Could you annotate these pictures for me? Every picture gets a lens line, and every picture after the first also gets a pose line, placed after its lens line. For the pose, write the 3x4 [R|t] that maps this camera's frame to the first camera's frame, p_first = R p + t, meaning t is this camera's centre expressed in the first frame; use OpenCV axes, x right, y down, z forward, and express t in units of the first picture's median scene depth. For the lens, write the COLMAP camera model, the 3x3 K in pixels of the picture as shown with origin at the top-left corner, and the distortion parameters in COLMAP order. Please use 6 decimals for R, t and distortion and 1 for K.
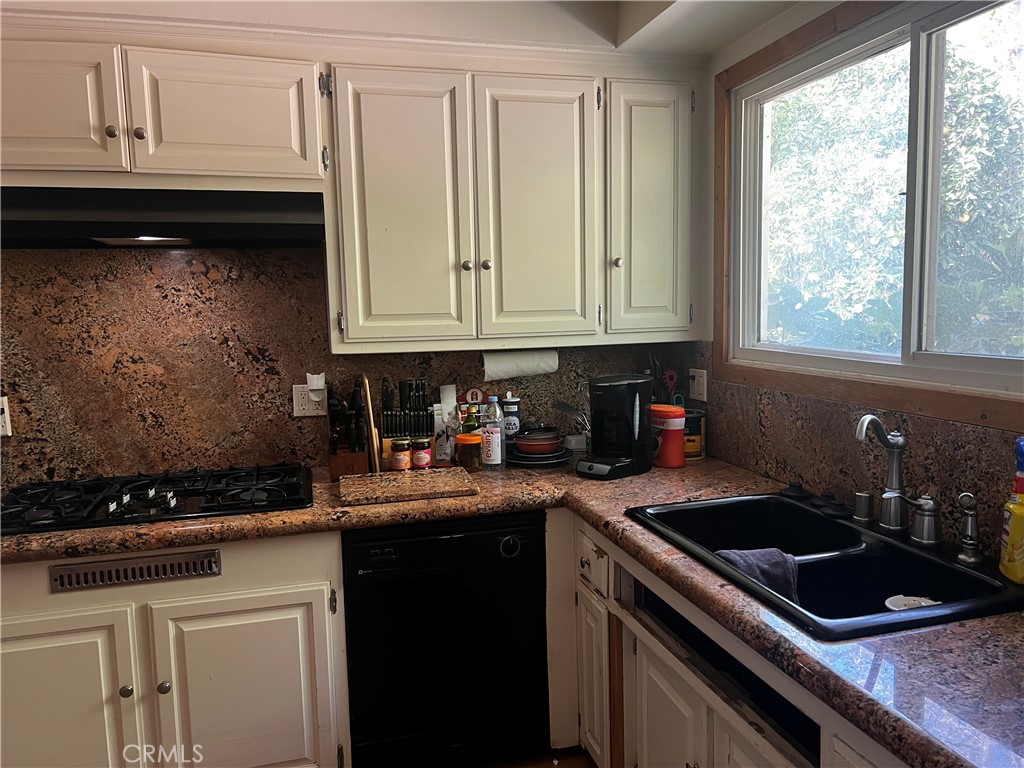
lens RADIAL K [[774.4, 0, 510.4], [0, 774.4, 385.0], [0, 0, 1]] dist [0.045477, -0.048937]
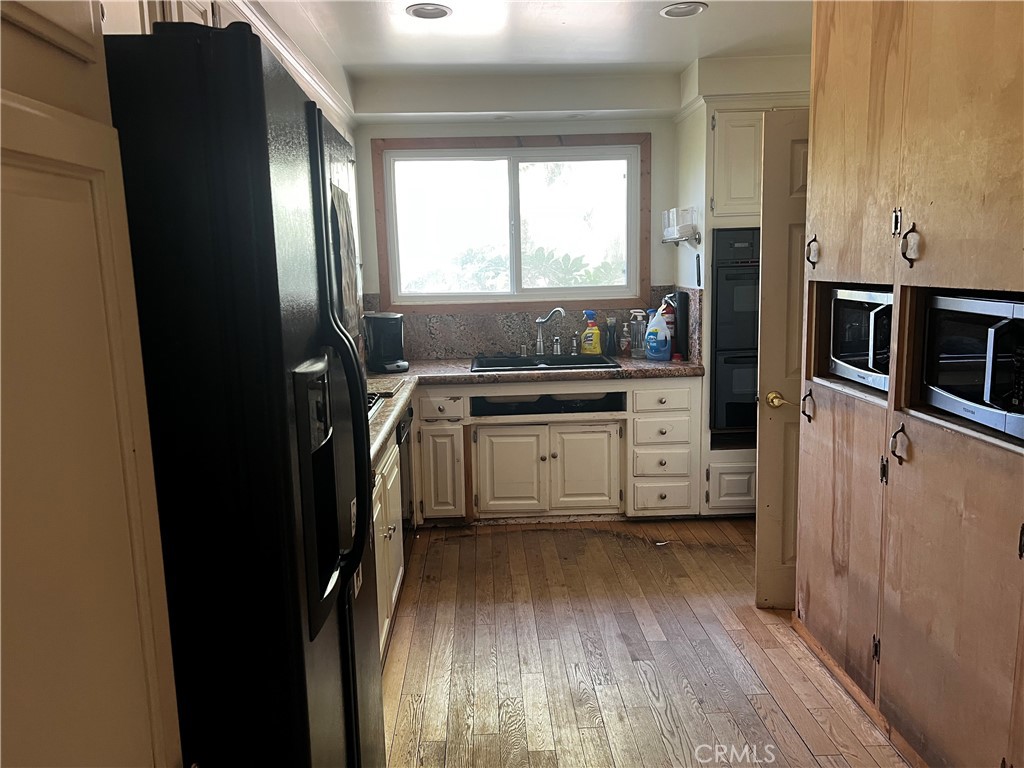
lens RADIAL K [[774.4, 0, 506.9], [0, 774.4, 379.6], [0, 0, 1]] dist [0.045477, -0.048937]
pose [[0.228481, -0.125155, 0.965470, -1.398780], [0.126453, 0.987116, 0.098036, -0.001617], [-0.965301, 0.099687, 0.241363, 0.336814]]
